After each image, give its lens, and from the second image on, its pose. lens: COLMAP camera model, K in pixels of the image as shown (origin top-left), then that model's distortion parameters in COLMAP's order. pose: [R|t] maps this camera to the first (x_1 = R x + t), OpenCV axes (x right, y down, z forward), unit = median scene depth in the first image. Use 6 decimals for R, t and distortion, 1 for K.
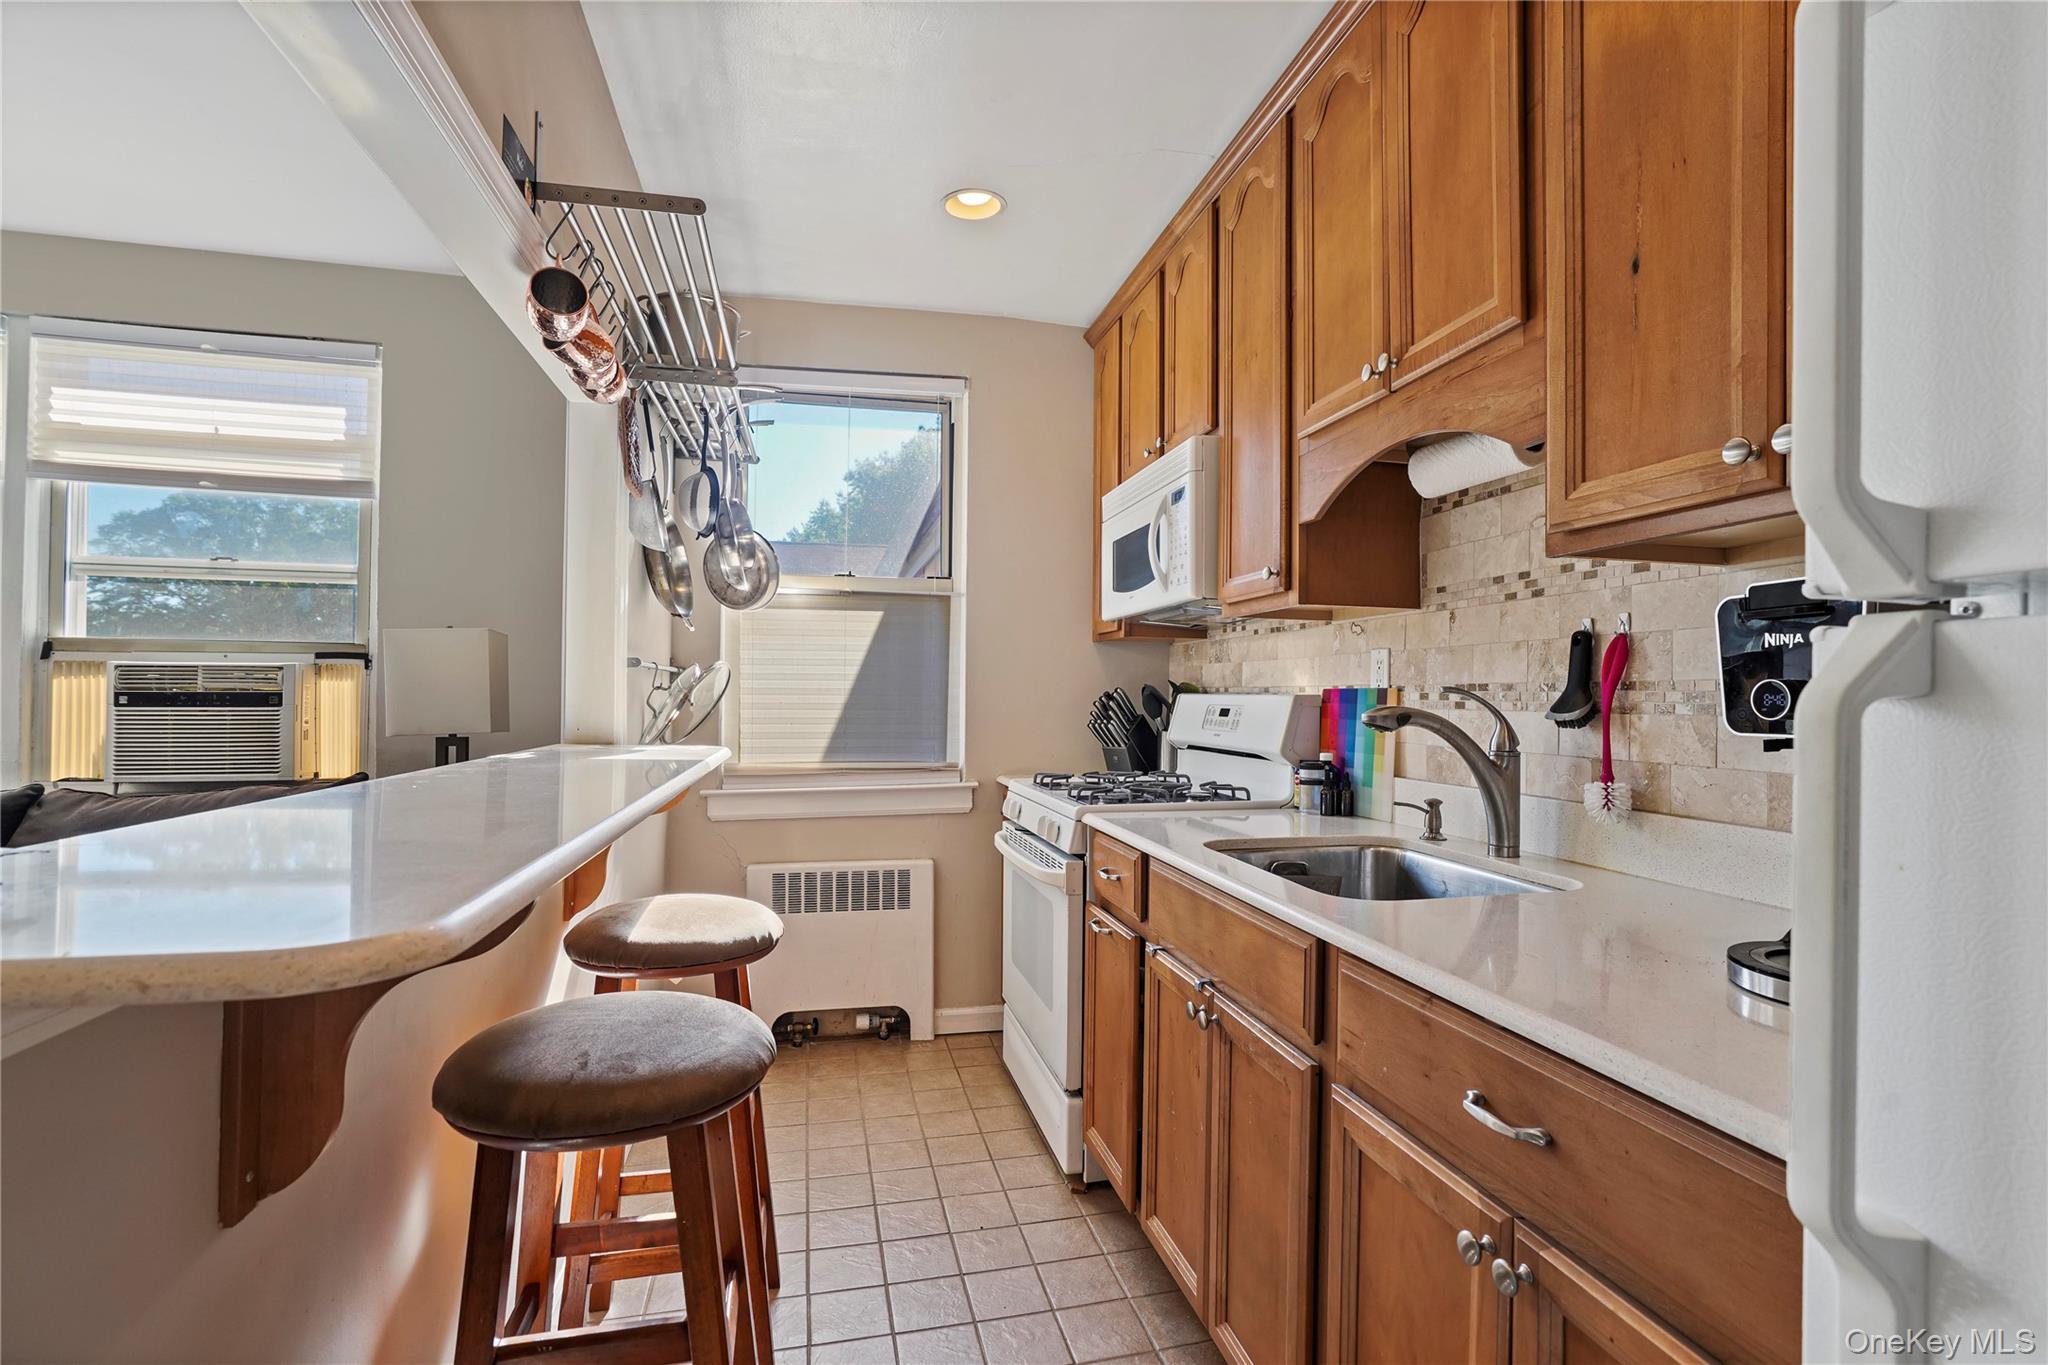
lens RADIAL K [[954.0, 0, 1049.3], [0, 954.0, 690.4], [0, 0, 1]] dist [-0.053711, 0.025120]
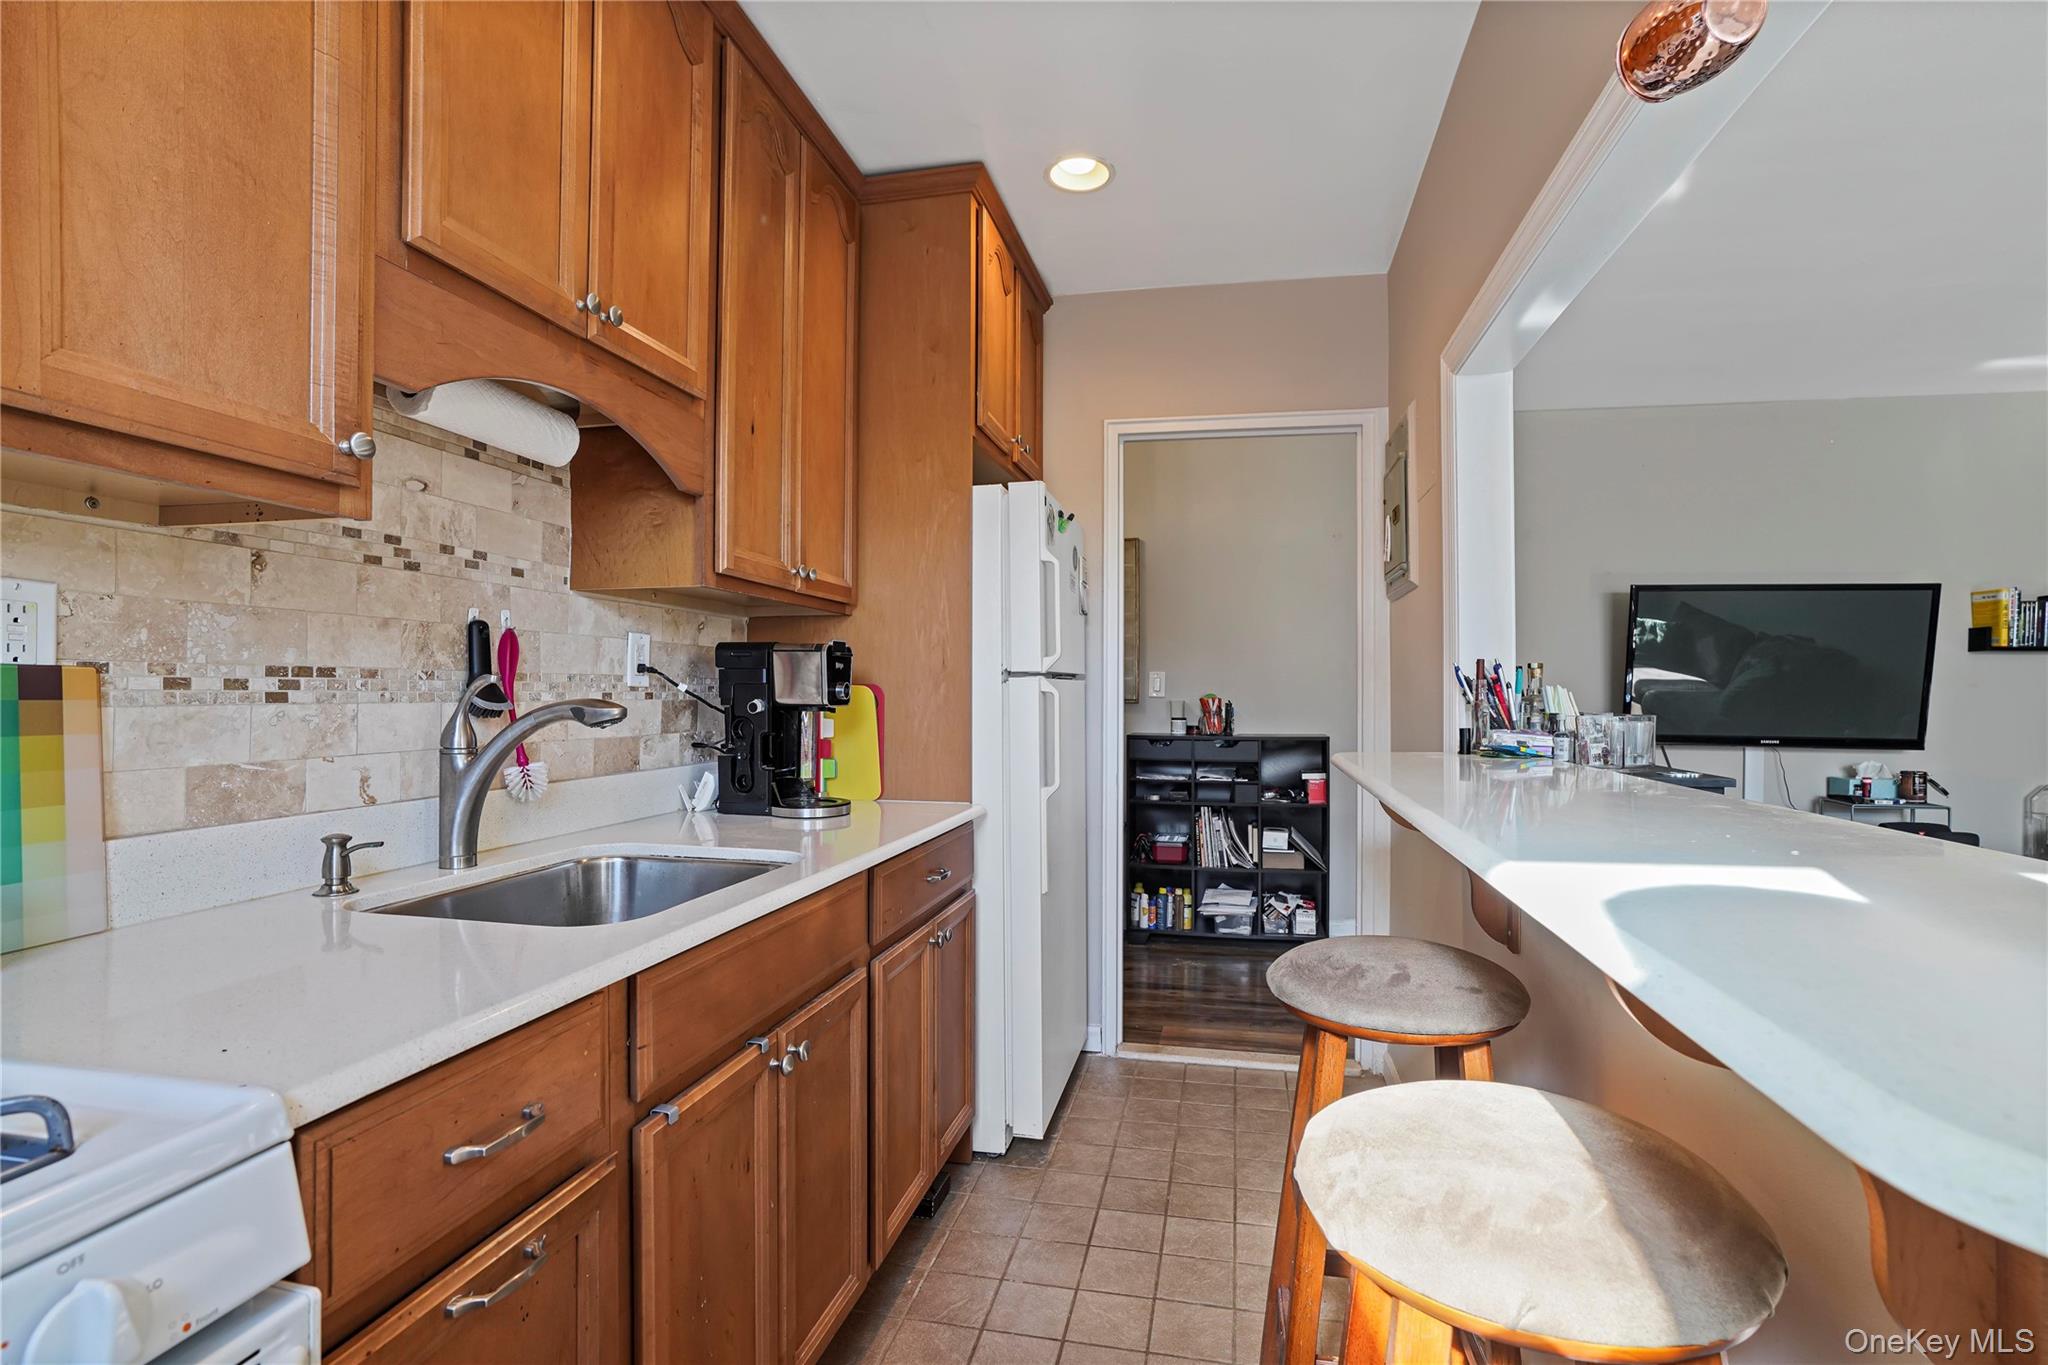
lens RADIAL K [[954.0, 0, 1049.3], [0, 954.0, 690.4], [0, 0, 1]] dist [-0.053711, 0.025120]
pose [[-0.906612, -0.012185, 0.421789, -0.272429], [-0.015237, 0.999876, -0.003865, 0.003880], [-0.421690, -0.009930, -0.906686, 1.103780]]
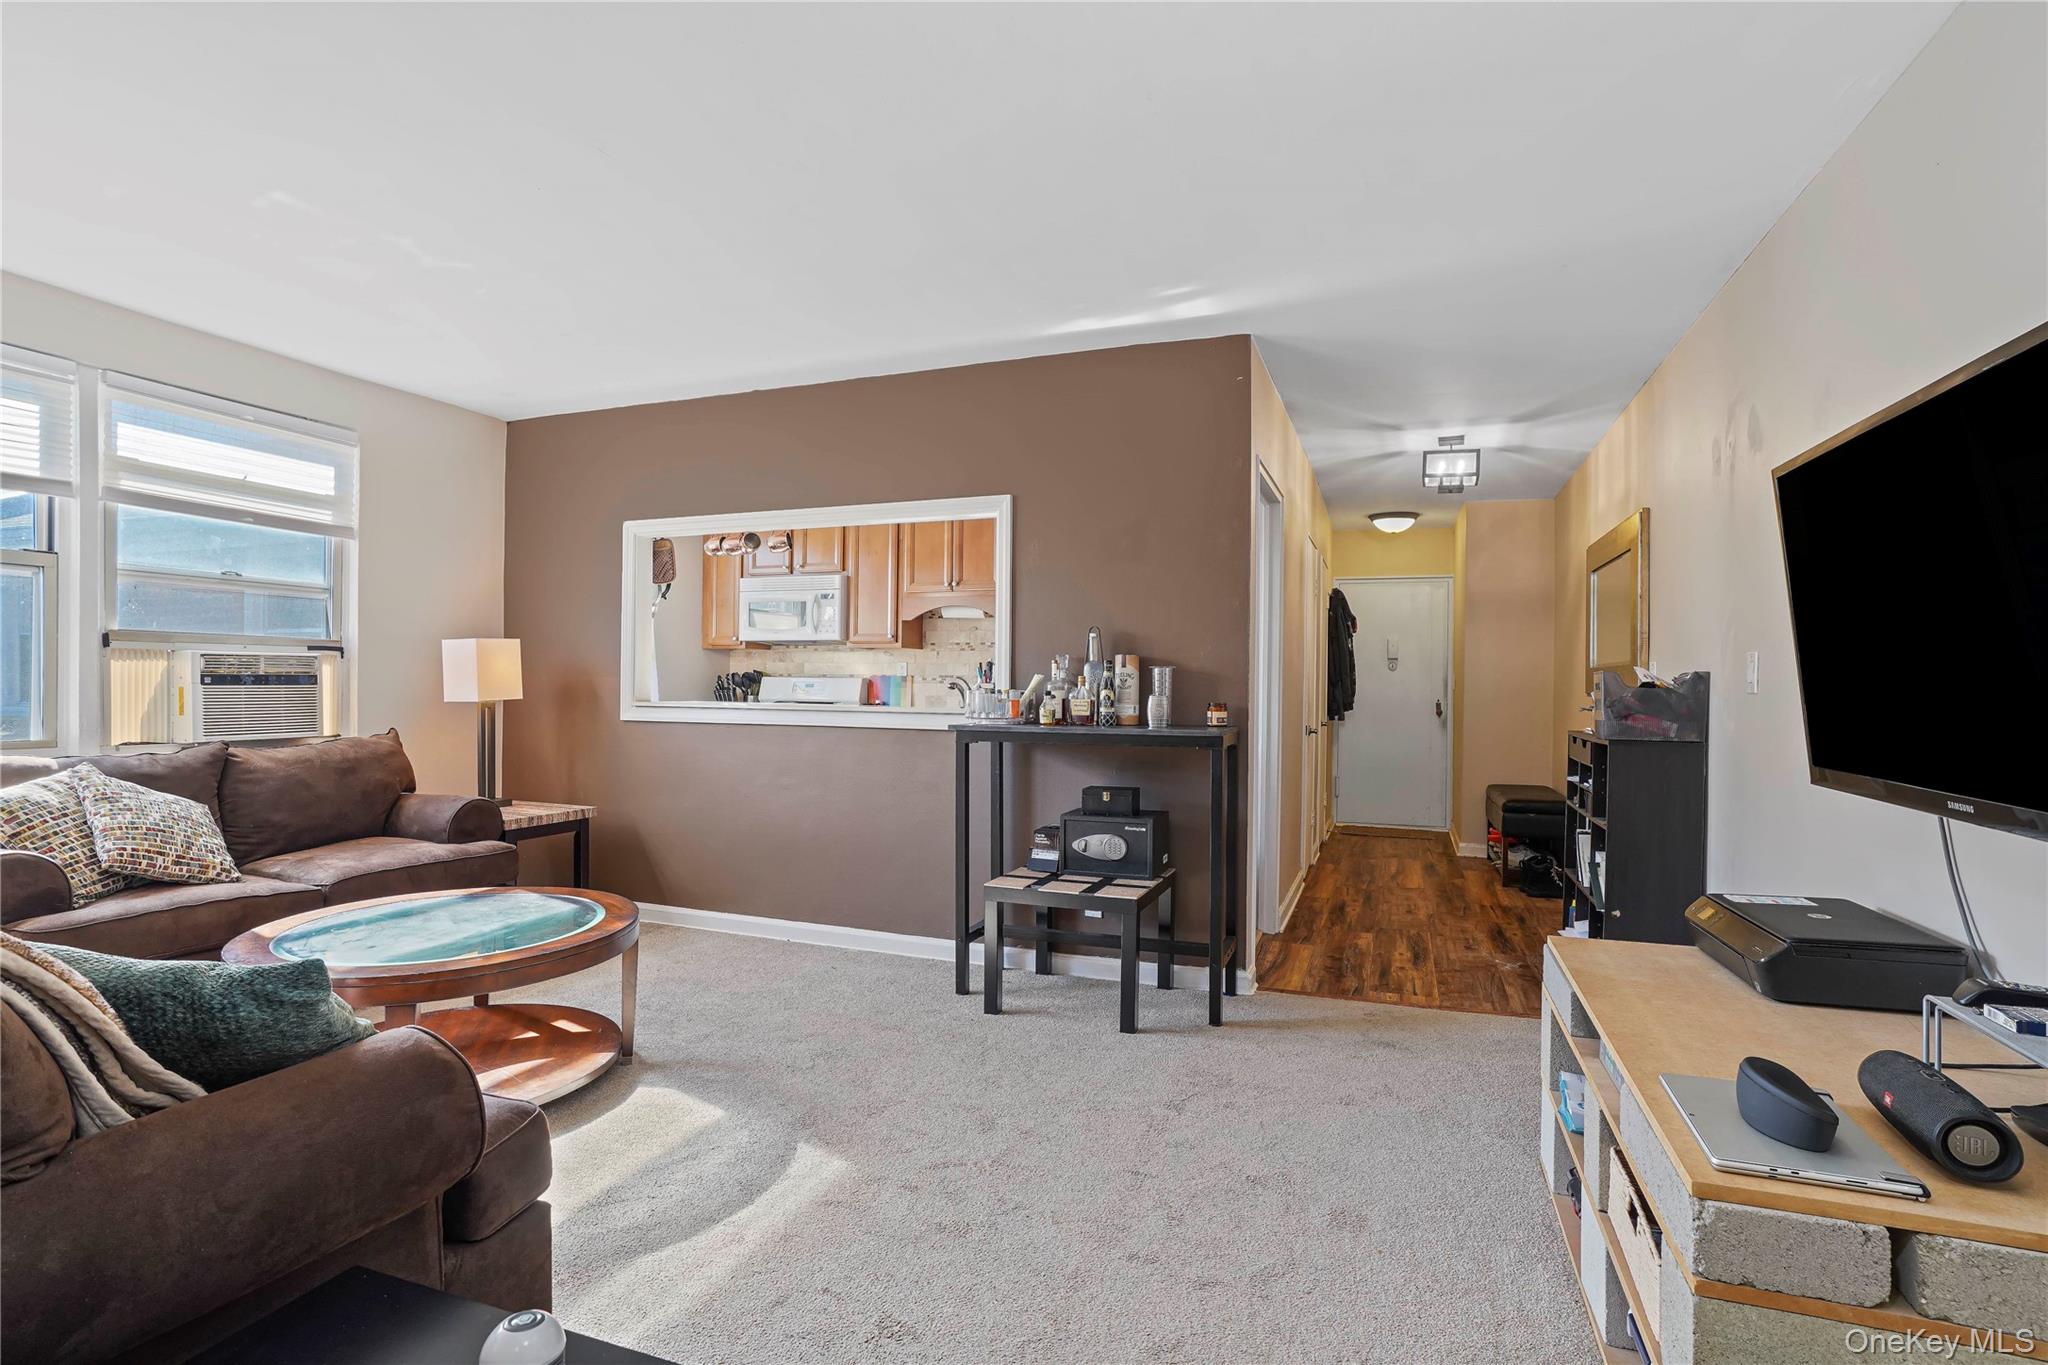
lens RADIAL K [[975.2, 0, 1017.7], [0, 975.2, 697.7], [0, 0, 1]] dist [-0.016711, 0.000007]
pose [[0.579115, -0.014099, 0.815124, -1.663284], [-0.011351, 0.999614, 0.025355, -0.014508], [-0.815167, -0.023936, 0.578731, -0.856535]]
